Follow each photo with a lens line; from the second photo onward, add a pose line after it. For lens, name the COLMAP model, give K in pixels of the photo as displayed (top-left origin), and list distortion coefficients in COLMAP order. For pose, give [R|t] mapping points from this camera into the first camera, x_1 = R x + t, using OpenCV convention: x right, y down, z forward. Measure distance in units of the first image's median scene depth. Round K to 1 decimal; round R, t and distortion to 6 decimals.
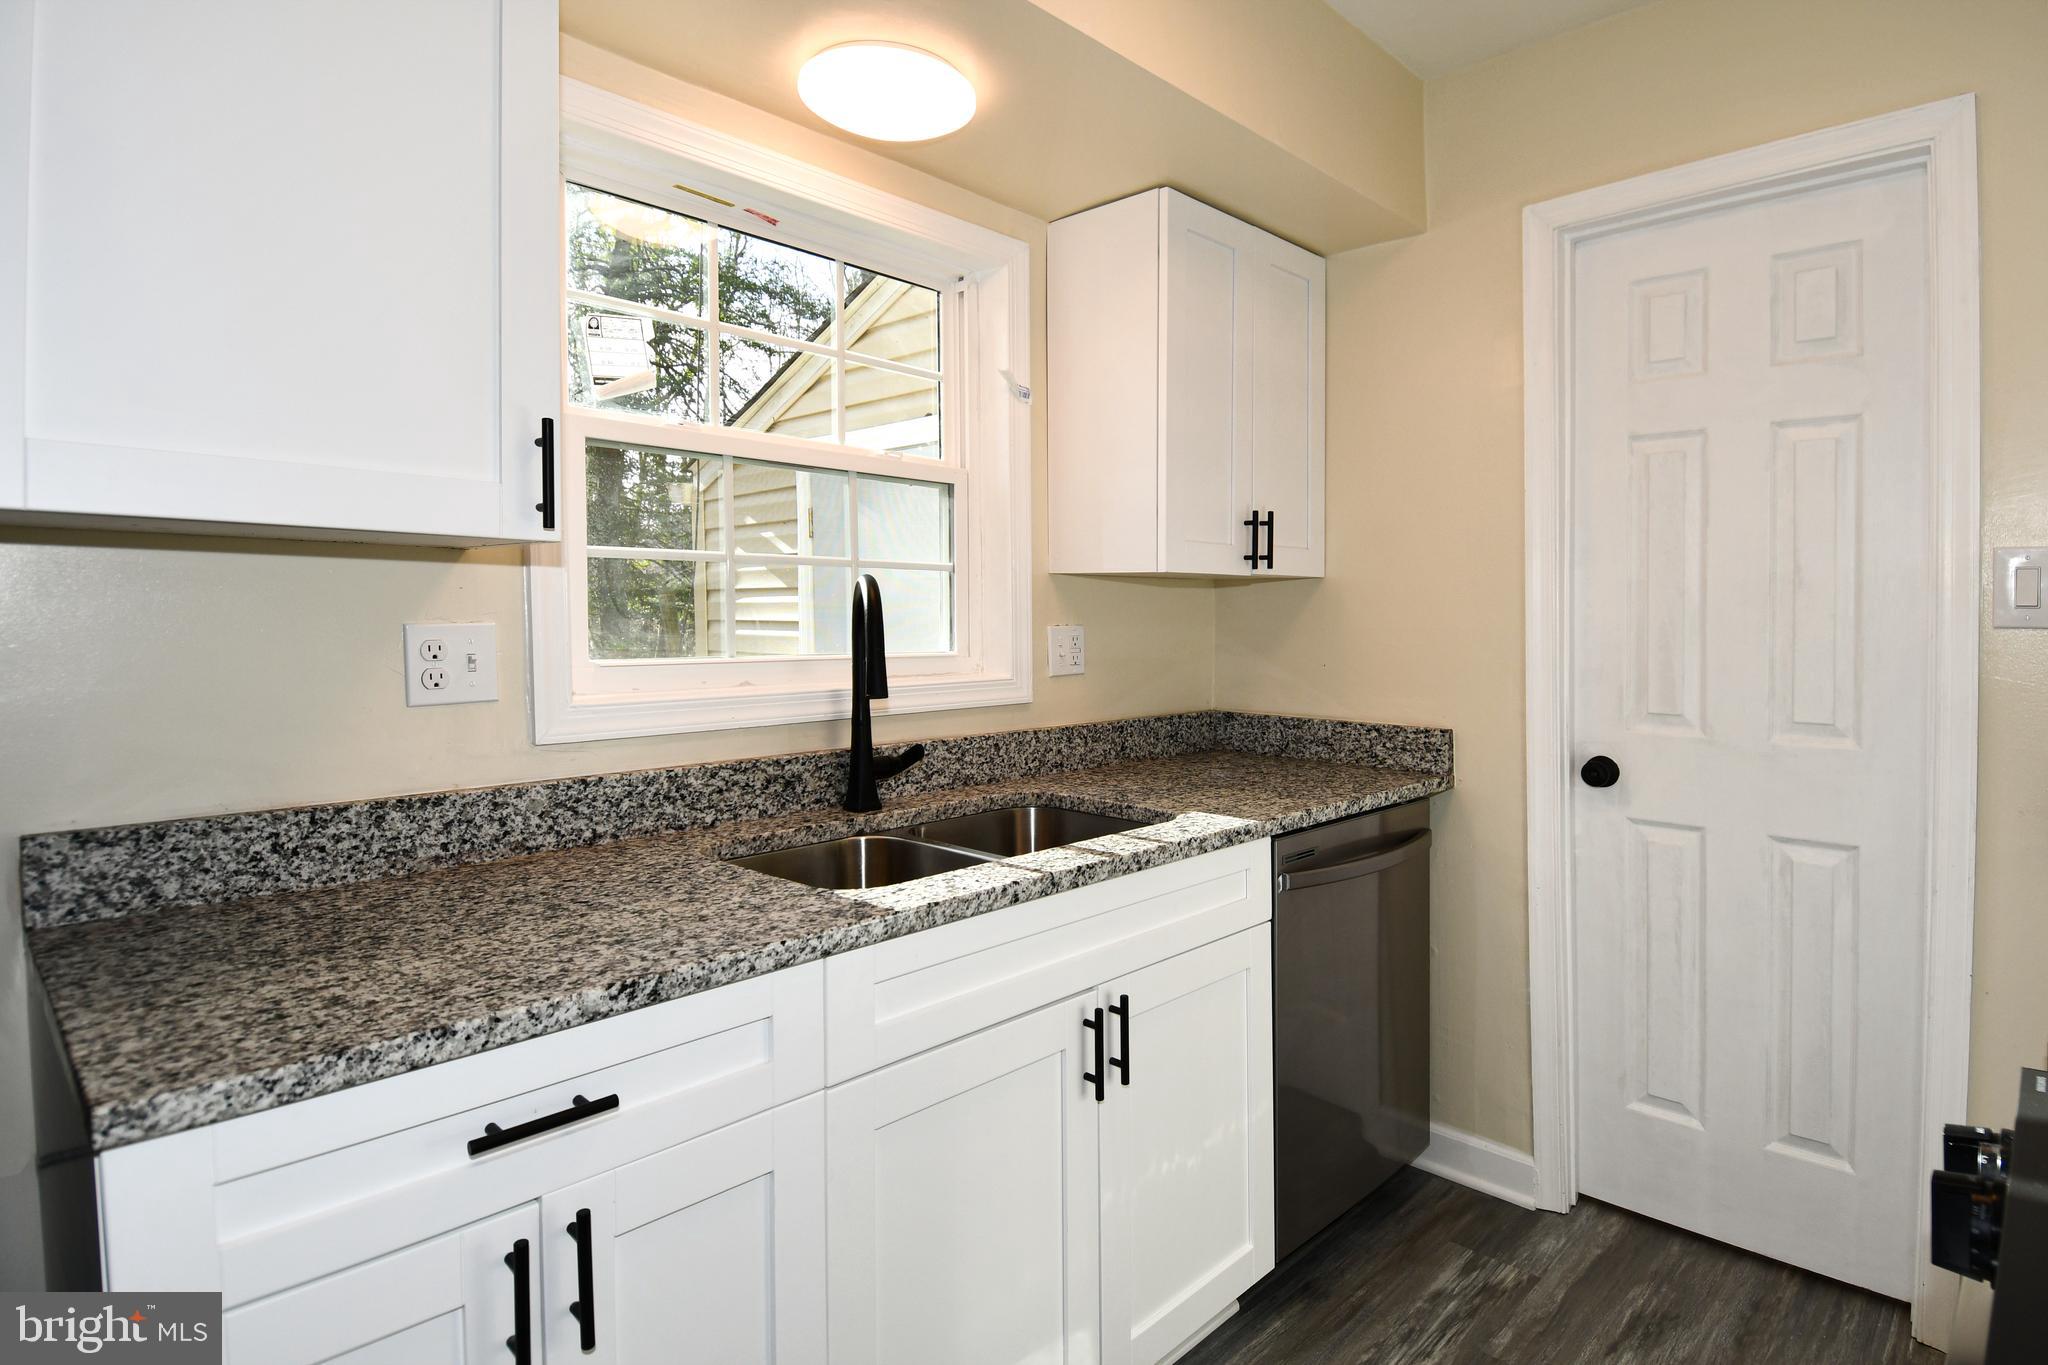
lens RADIAL K [[1091.2, 0, 1067.3], [0, 1091.2, 635.5], [0, 0, 1]] dist [0.038439, -0.037790]
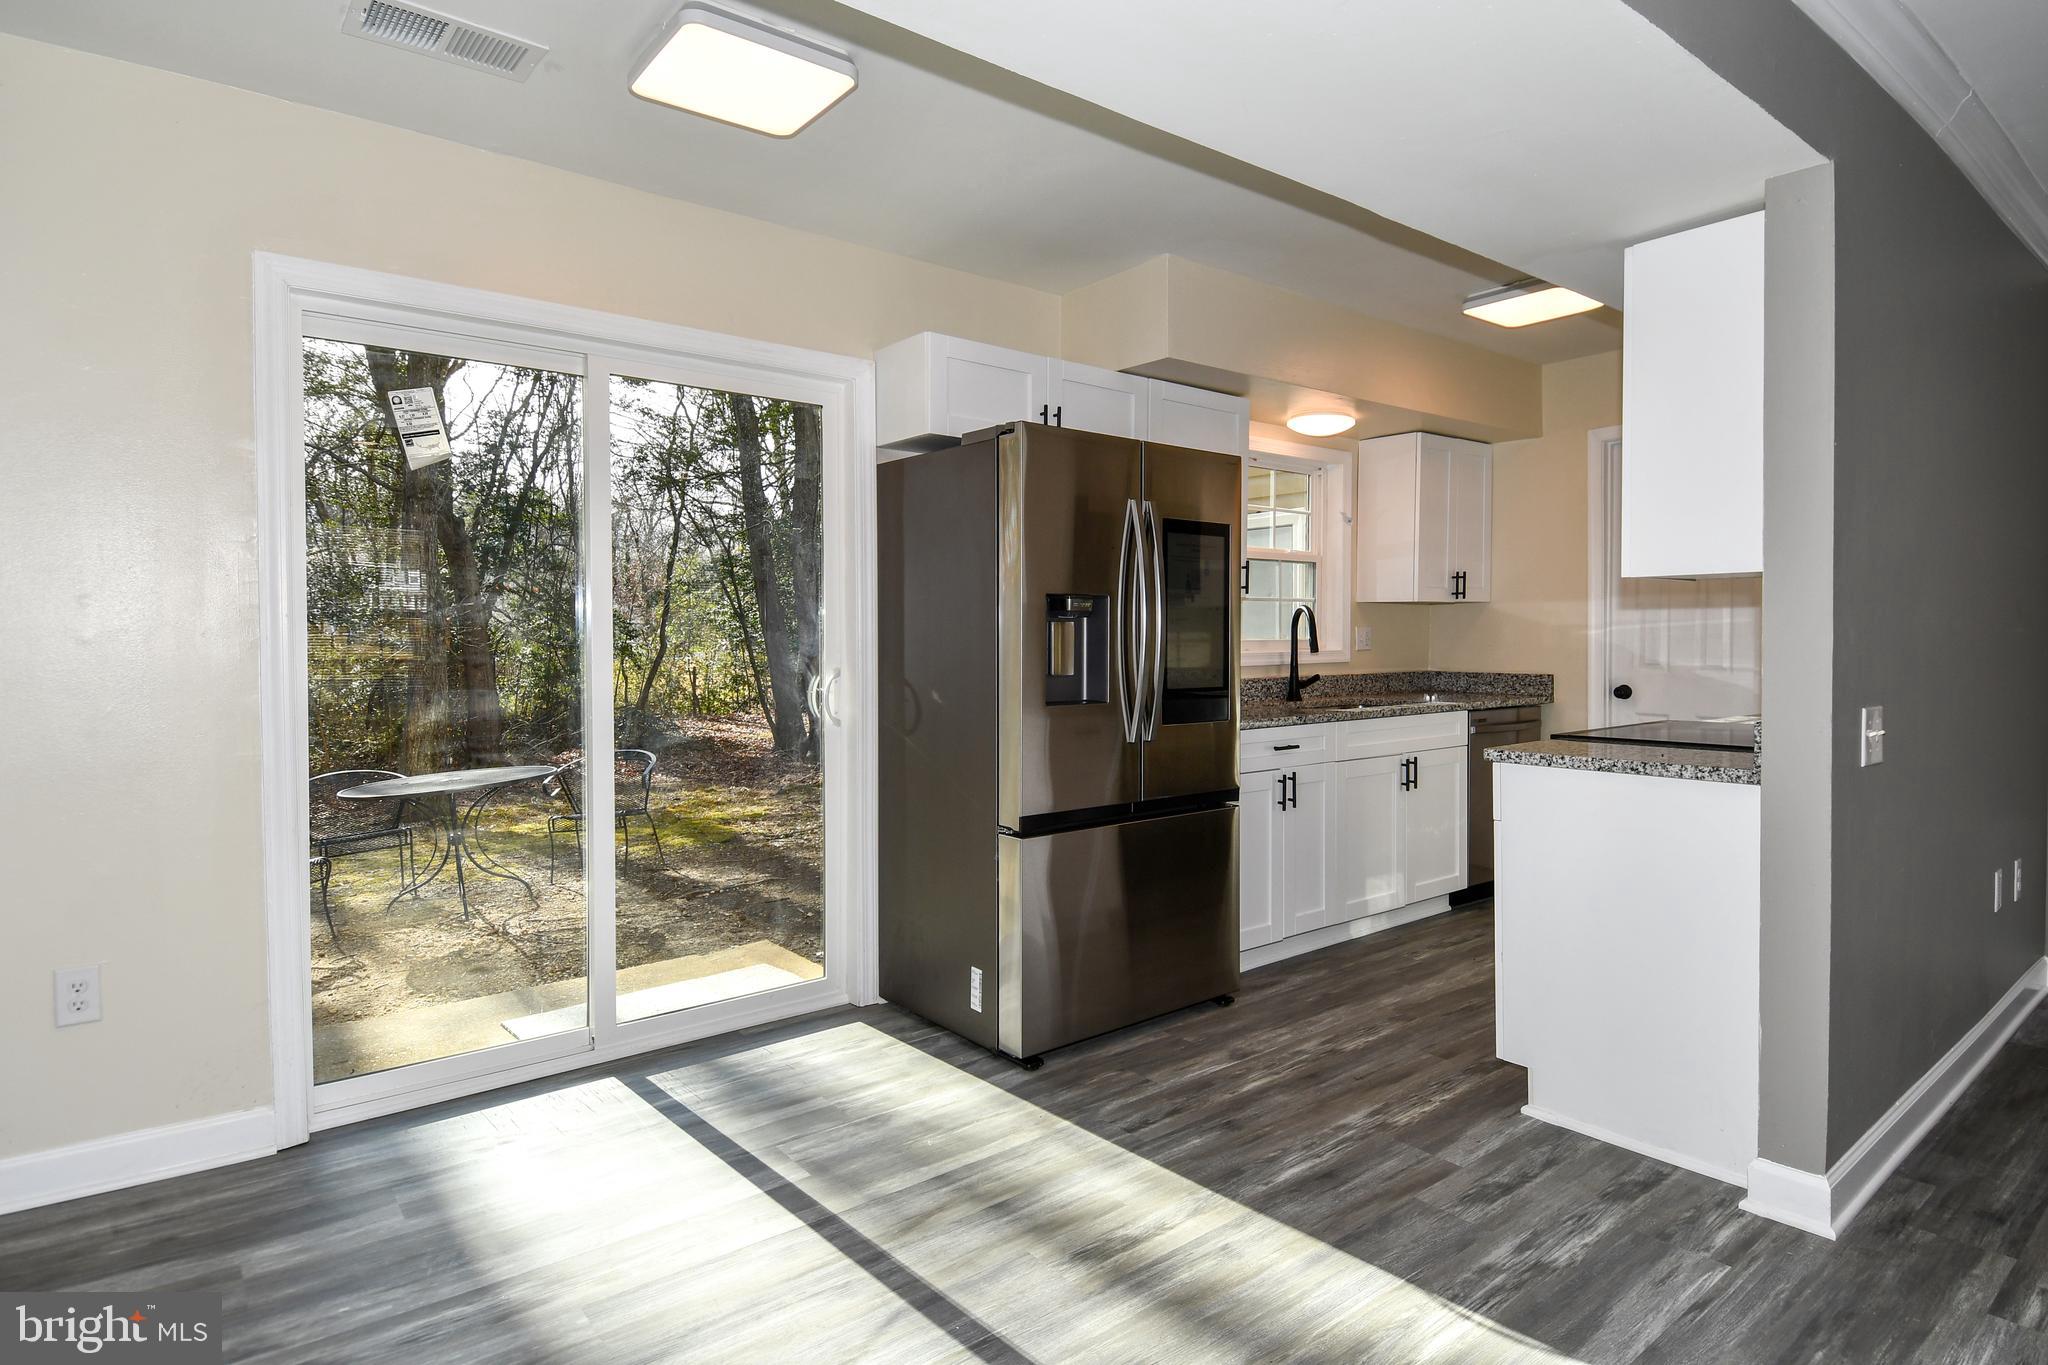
lens RADIAL K [[1091.2, 0, 1062.7], [0, 1091.2, 707.2], [0, 0, 1]] dist [0.038439, -0.037790]
pose [[0.991686, -0.000588, -0.128682, -0.355500], [0.006684, 0.998875, 0.046947, 0.049829], [0.128510, -0.047416, 0.990574, -1.379353]]
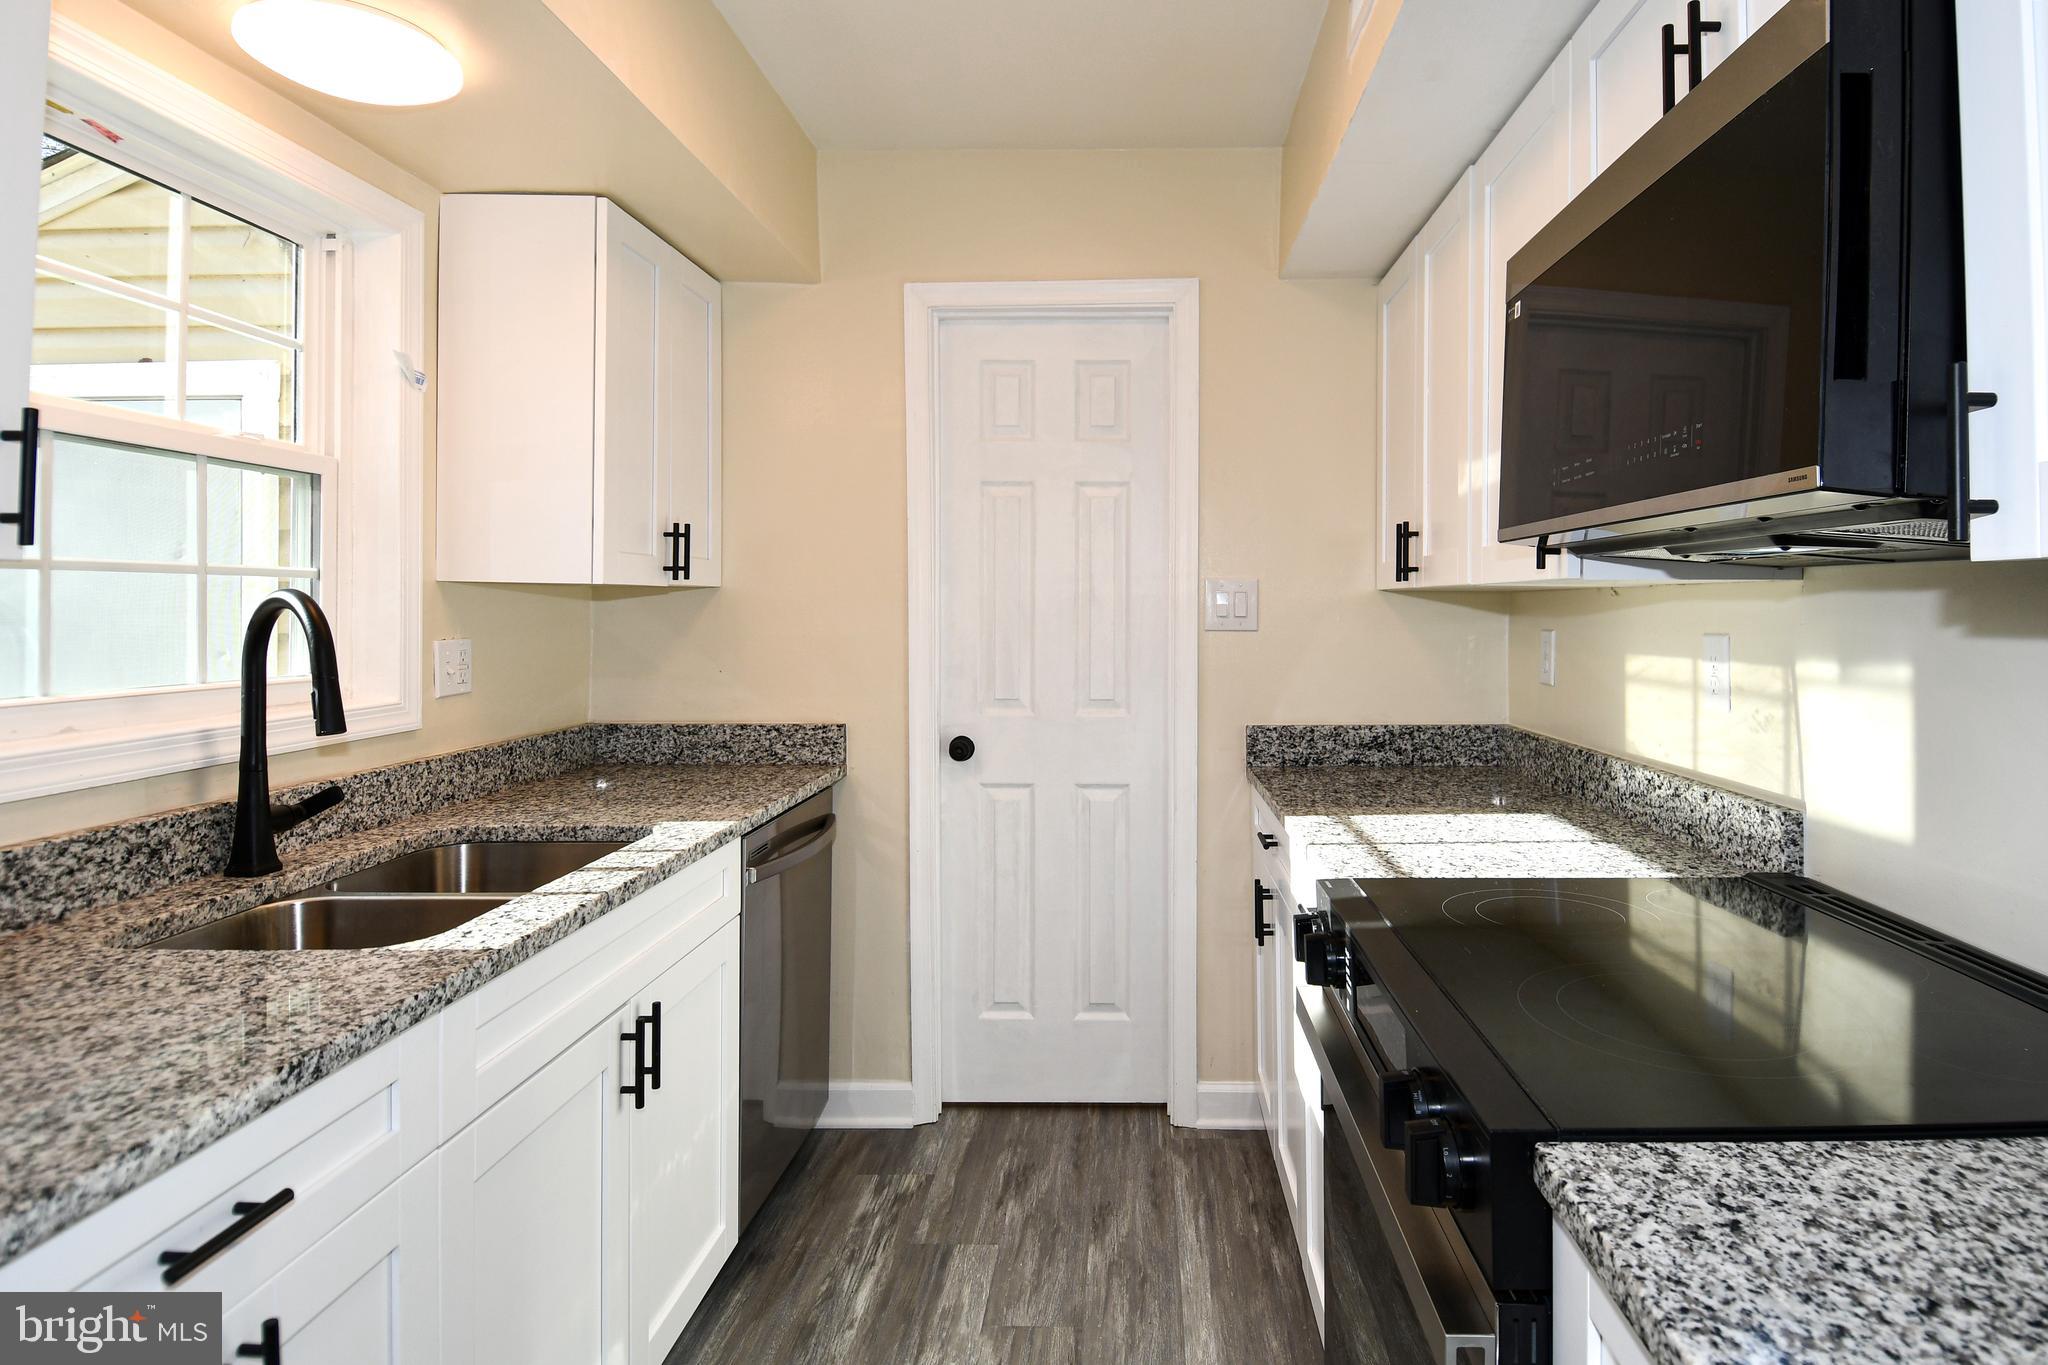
lens RADIAL K [[1130.7, 0, 1163.1], [0, 1130.7, 598.6], [0, 0, 1]] dist [0.033543, -0.025994]
pose [[0.720066, 0.003888, 0.693895, -0.268129], [0.014044, 0.999698, -0.020175, -0.018035], [-0.693763, 0.024272, 0.719794, -0.088389]]
